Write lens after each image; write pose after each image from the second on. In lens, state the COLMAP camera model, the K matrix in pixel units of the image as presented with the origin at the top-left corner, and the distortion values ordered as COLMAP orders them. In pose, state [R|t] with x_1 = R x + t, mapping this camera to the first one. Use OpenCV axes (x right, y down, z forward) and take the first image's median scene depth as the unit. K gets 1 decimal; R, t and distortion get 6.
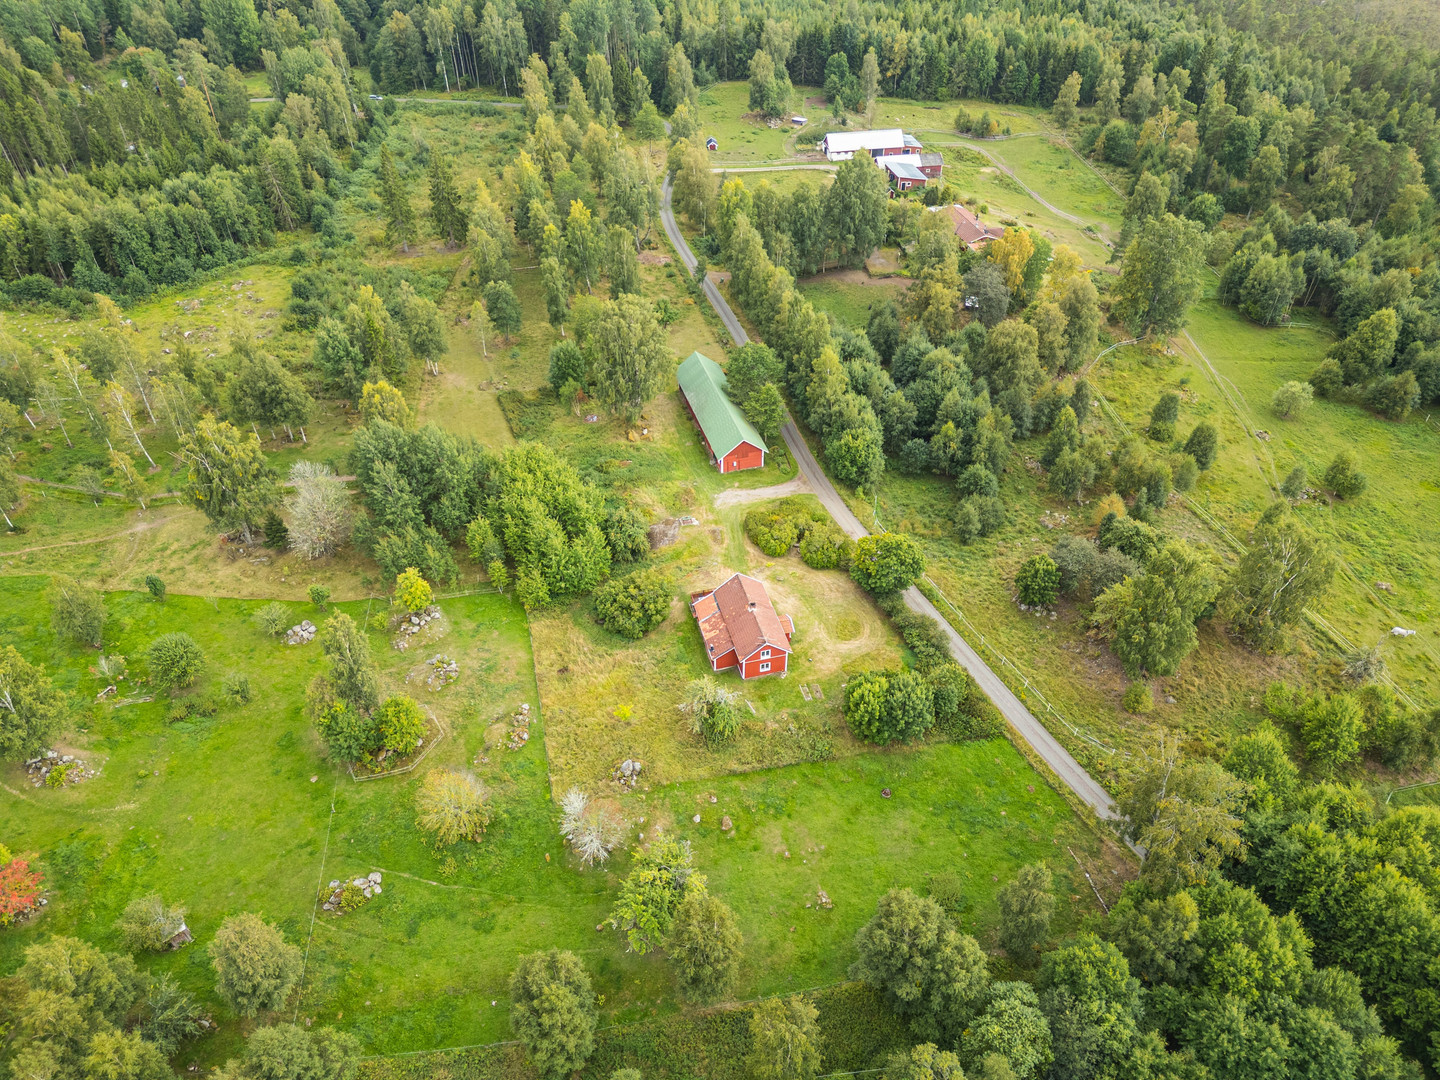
lens RADIAL K [[1004.3, 0, 718.3], [0, 1004.3, 536.1], [0, 0, 1]] dist [0.072478, -0.064827]
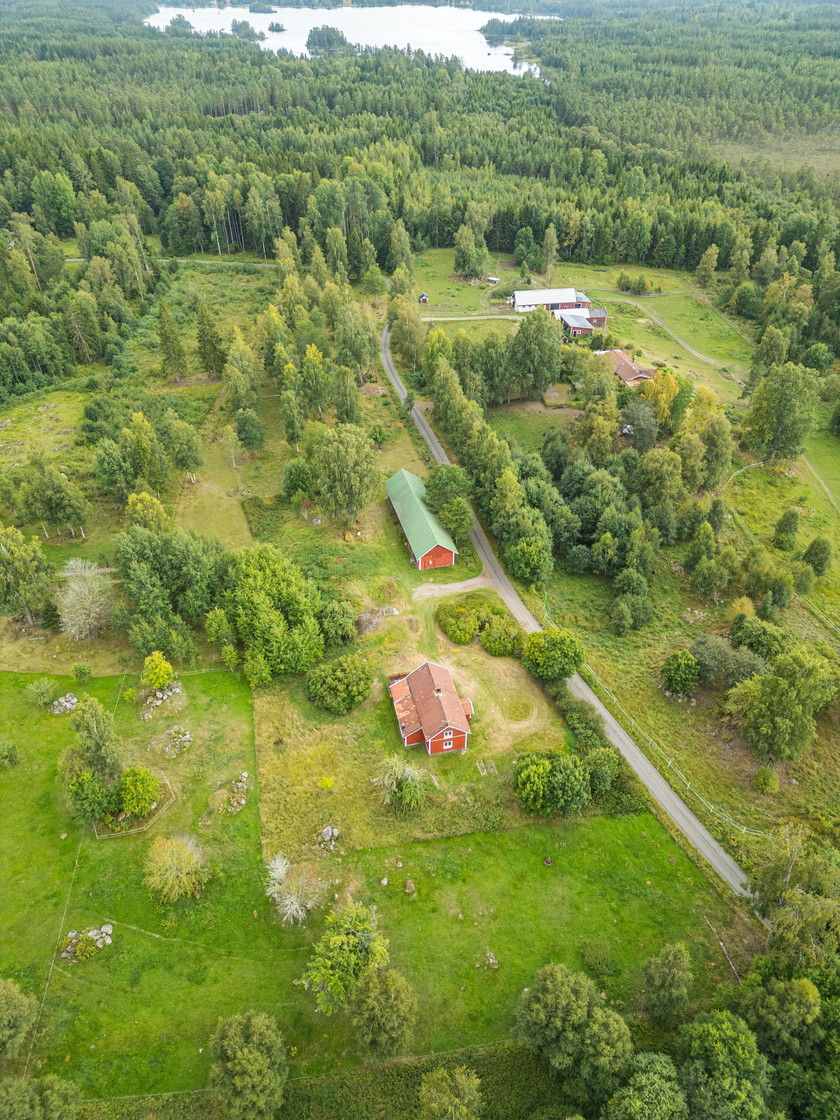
lens RADIAL K [[781.1, 0, 416.2], [0, 781.1, 560.9], [0, 0, 1]] dist [0.072478, -0.064827]
pose [[0.999611, 0.017084, -0.022036, 0.019570], [-0.017887, 0.999163, -0.036785, -0.038335], [0.021389, 0.037165, 0.999080, 0.051131]]
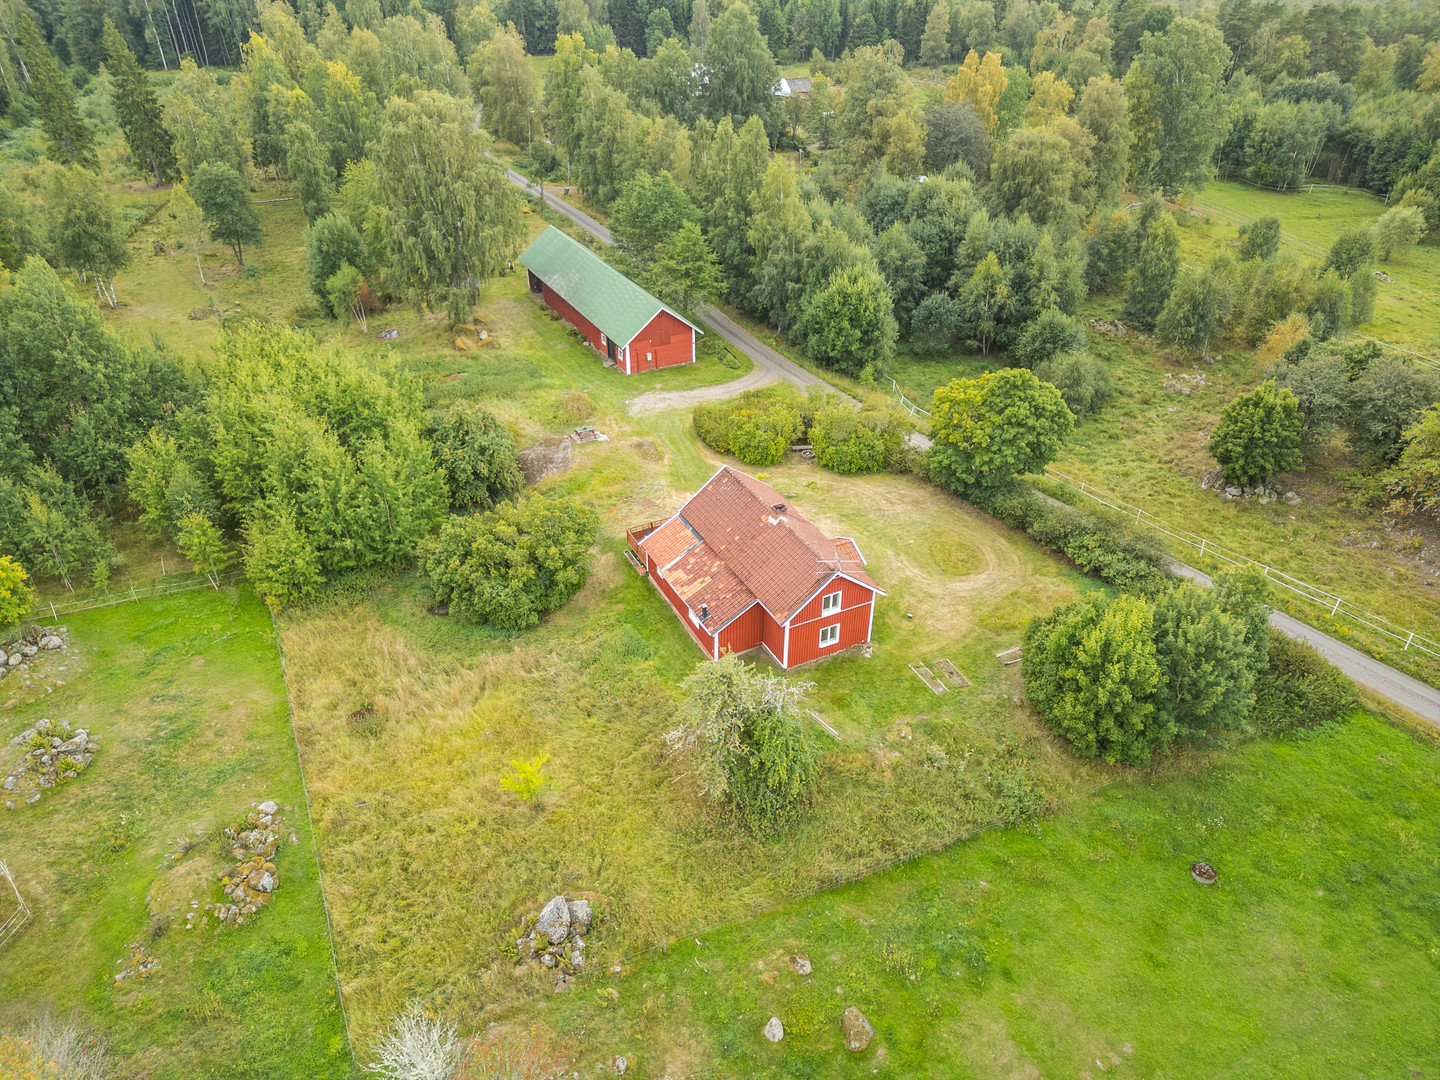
lens RADIAL K [[1004.3, 0, 718.5], [0, 1004.3, 540.1], [0, 0, 1]] dist [0.072478, -0.064827]
pose [[0.978648, -0.107940, 0.174920, -0.056663], [0.126577, 0.986992, -0.099124, 0.094515], [-0.161945, 0.119149, 0.979580, 0.420152]]
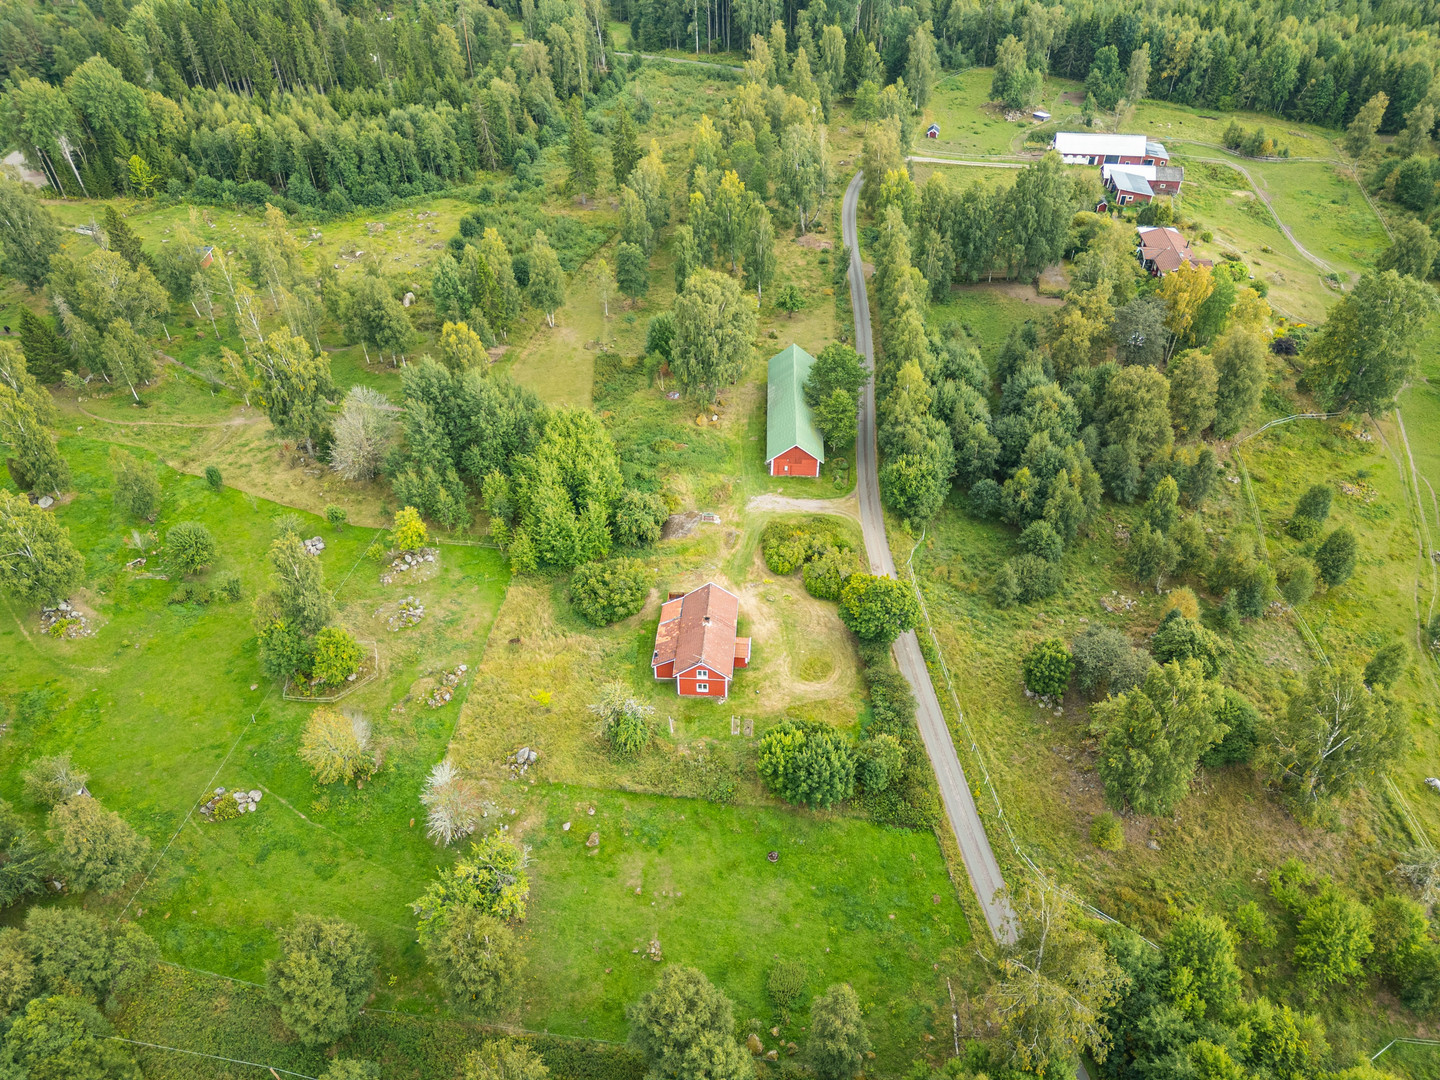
lens RADIAL K [[1004.3, 0, 718.6], [0, 1004.3, 533.3], [0, 0, 1]] dist [0.072478, -0.064827]
pose [[0.947489, 0.205991, -0.244608, 0.193446], [-0.201917, 0.978506, 0.041899, -0.038309], [0.247981, 0.009692, 0.968716, 0.076428]]
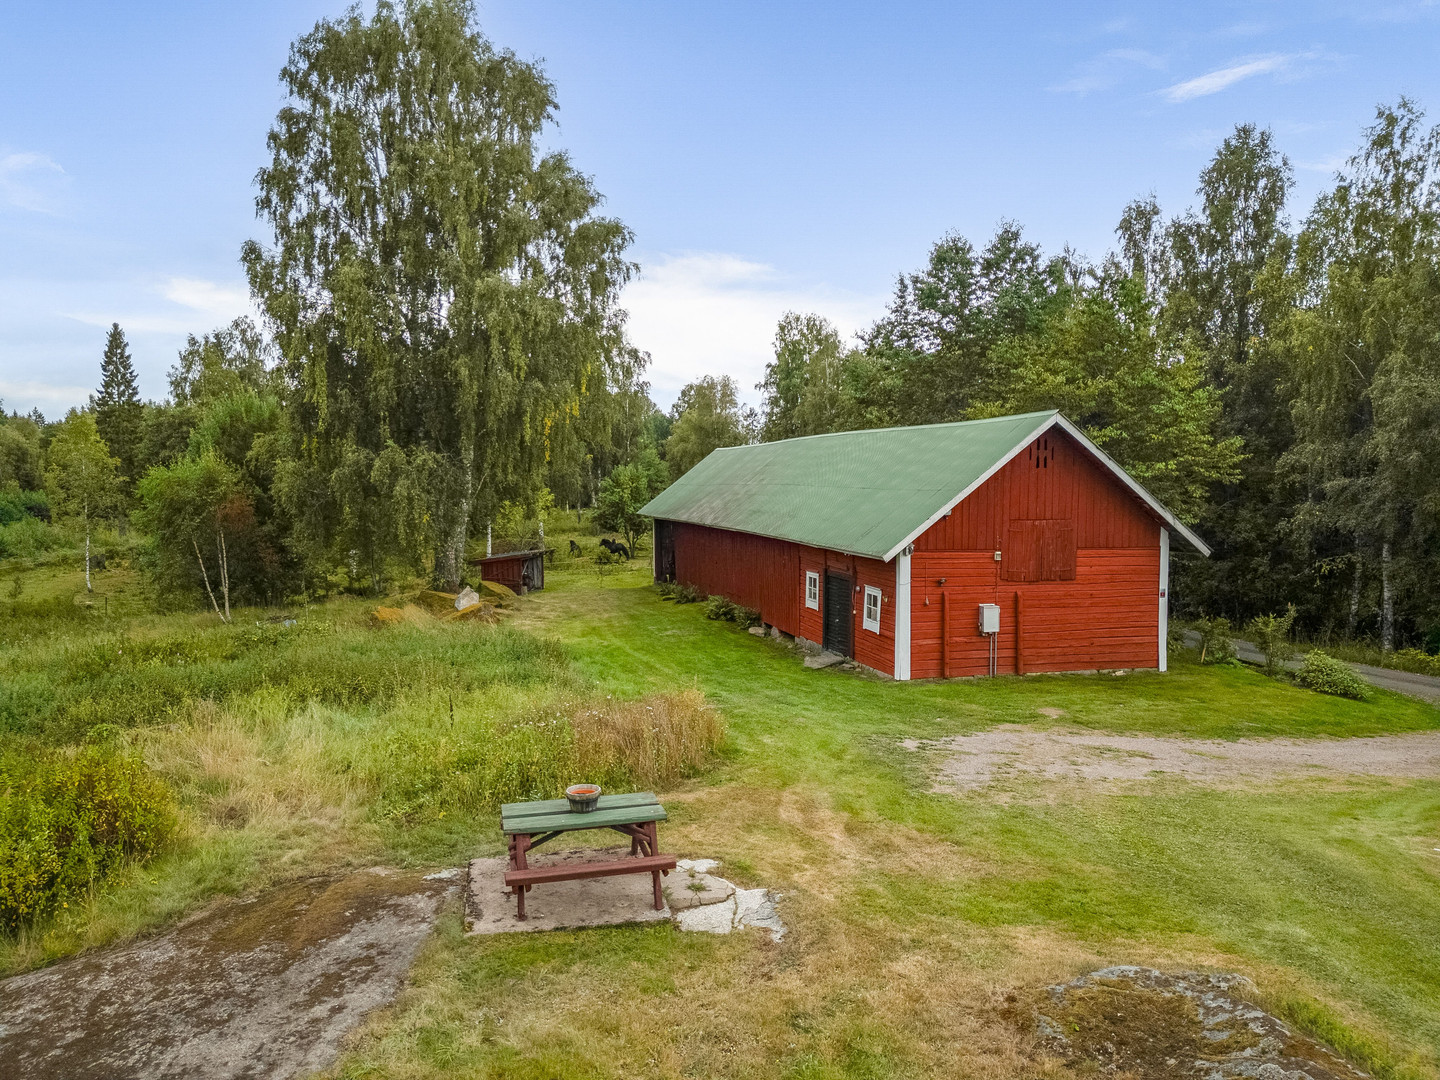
lens RADIAL K [[1004.3, 0, 719.1], [0, 1004.3, 538.8], [0, 0, 1]] dist [0.072478, -0.064827]
pose [[0.999907, 0.006612, -0.011907, -0.020283], [-0.012322, 0.811550, -0.584153, 0.004034], [0.005801, 0.584245, 0.811556, 0.853138]]
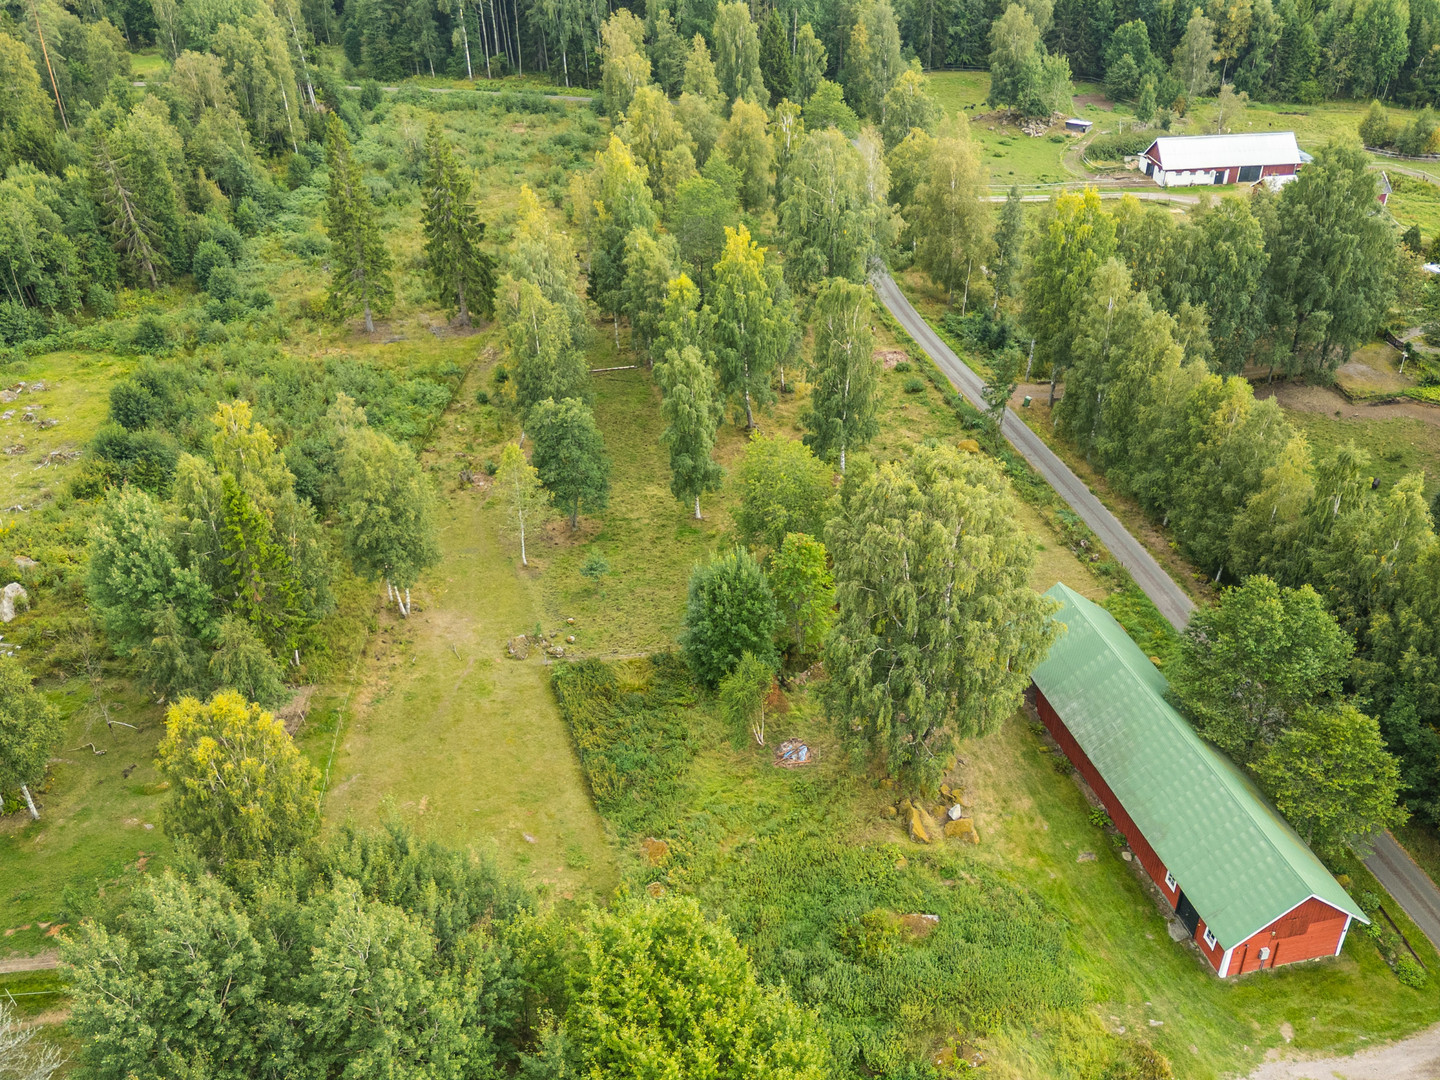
lens RADIAL K [[1281.7, 0, 754.2], [0, 1281.7, 572.7], [0, 0, 1]] dist [0.075619, -0.067305]
pose [[0.999328, 0.026124, -0.025703, -0.140174], [-0.028630, 0.994321, -0.102504, -0.144986], [0.022880, 0.103171, 0.994400, 0.543118]]
